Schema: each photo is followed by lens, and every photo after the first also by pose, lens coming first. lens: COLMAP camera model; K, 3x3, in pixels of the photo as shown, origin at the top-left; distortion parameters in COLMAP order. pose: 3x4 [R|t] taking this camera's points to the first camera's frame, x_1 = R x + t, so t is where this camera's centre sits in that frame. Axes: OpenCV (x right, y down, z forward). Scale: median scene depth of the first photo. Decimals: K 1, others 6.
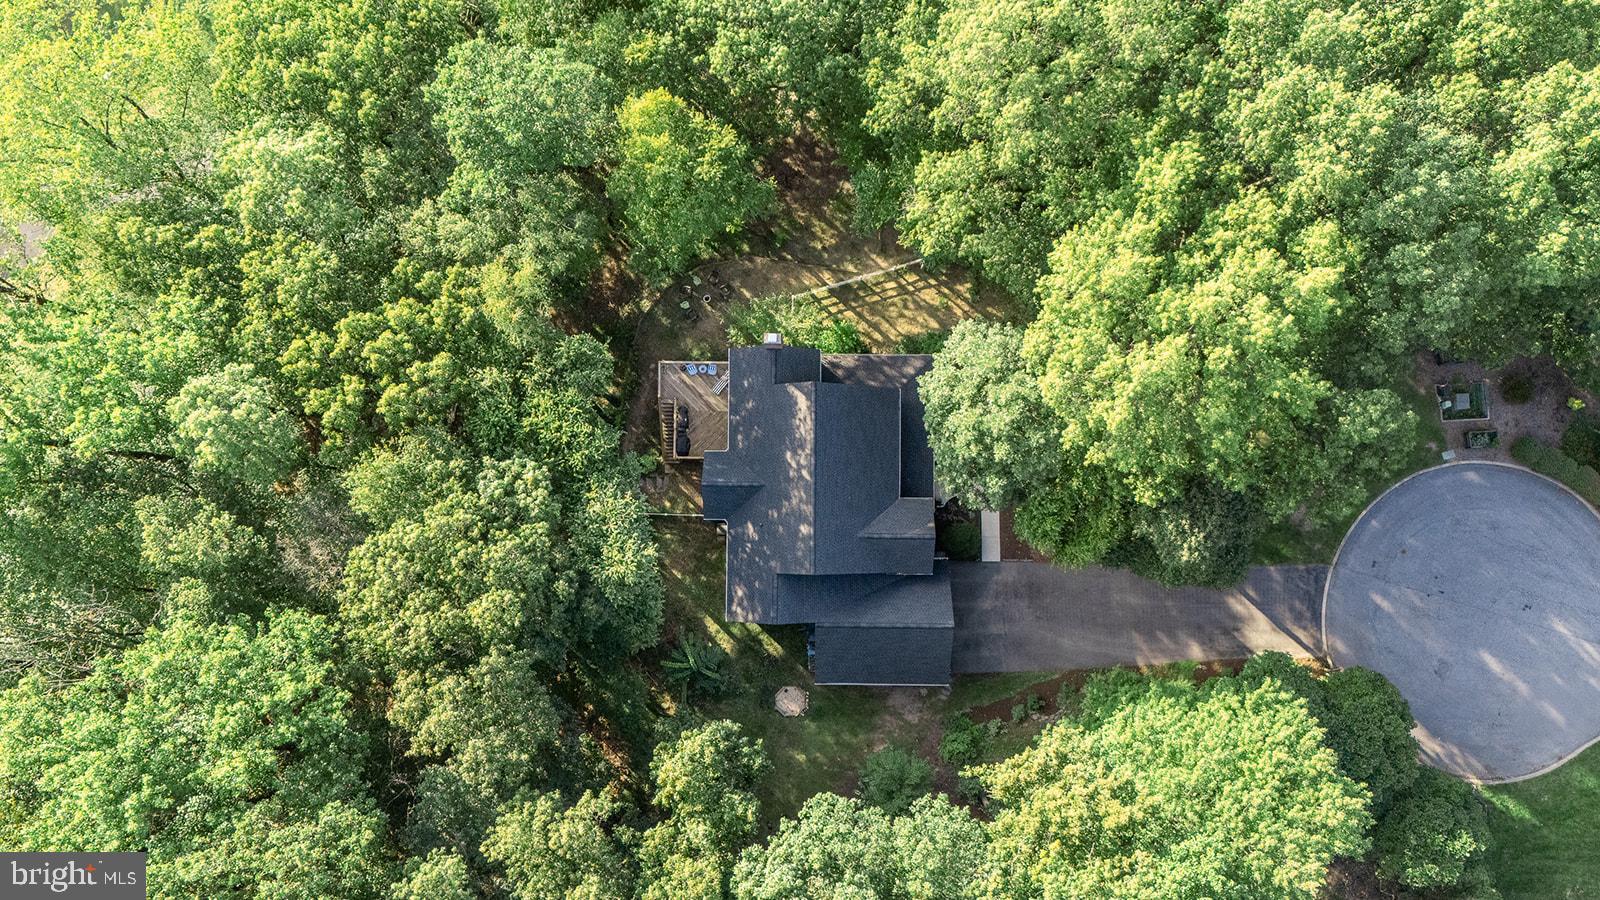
lens RADIAL K [[1307.0, 0, 801.9], [0, 1307.0, 440.1], [0, 0, 1]] dist [0.049950, -0.056516]
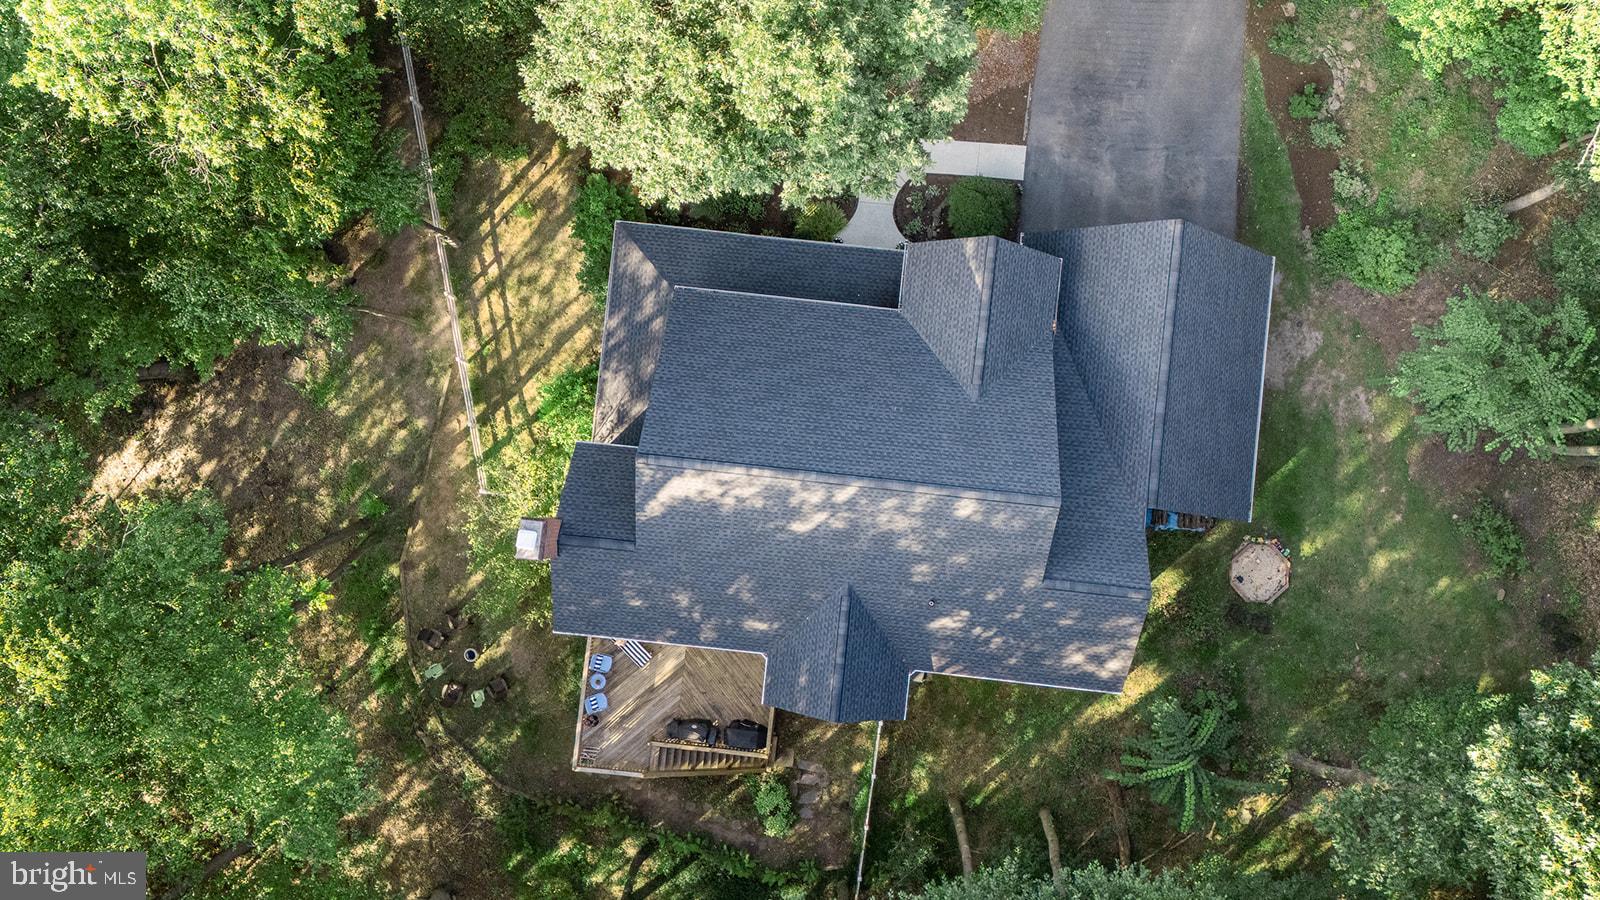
lens RADIAL K [[1307.0, 0, 800.2], [0, 1307.0, 448.3], [0, 0, 1]] dist [0.049950, -0.056516]
pose [[0.098141, -0.993686, 0.054366, -0.007418], [0.994242, 0.100265, 0.037822, -0.006343], [-0.043034, 0.050341, 0.997805, 0.616791]]
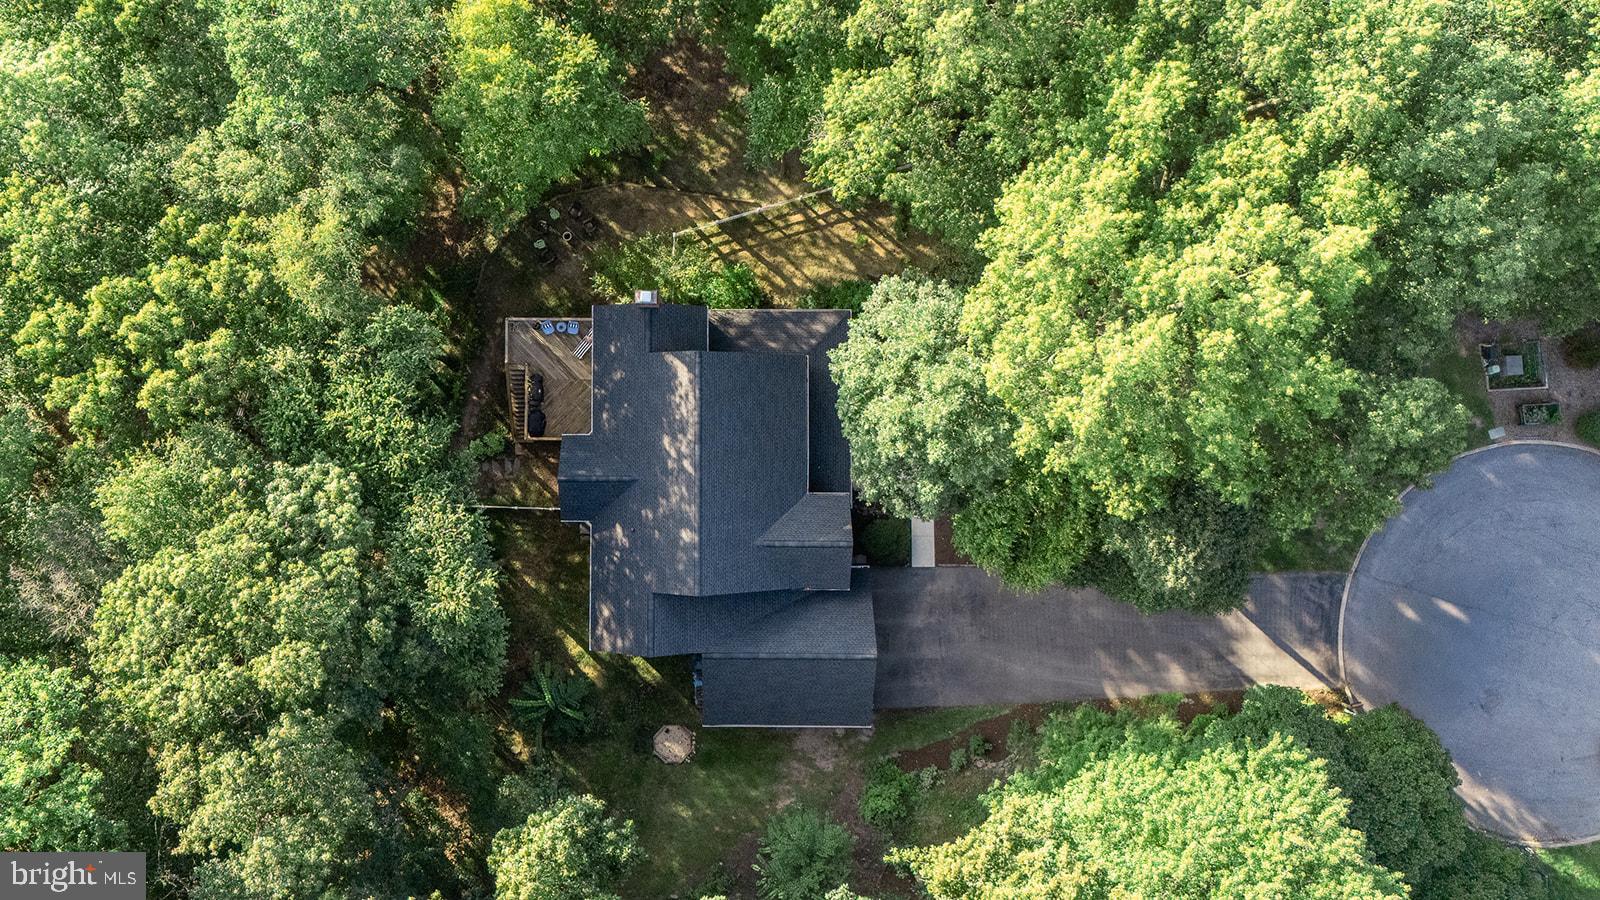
lens RADIAL K [[1540.8, 0, 700.1], [0, 1540.8, 346.6], [0, 0, 1]] dist [0.030058, 0.000000]
pose [[0.999988, -0.004798, 0.000476, 0.010965], [0.004797, 0.999985, 0.002560, -0.056593], [-0.000488, -0.002558, 0.999997, 0.076540]]
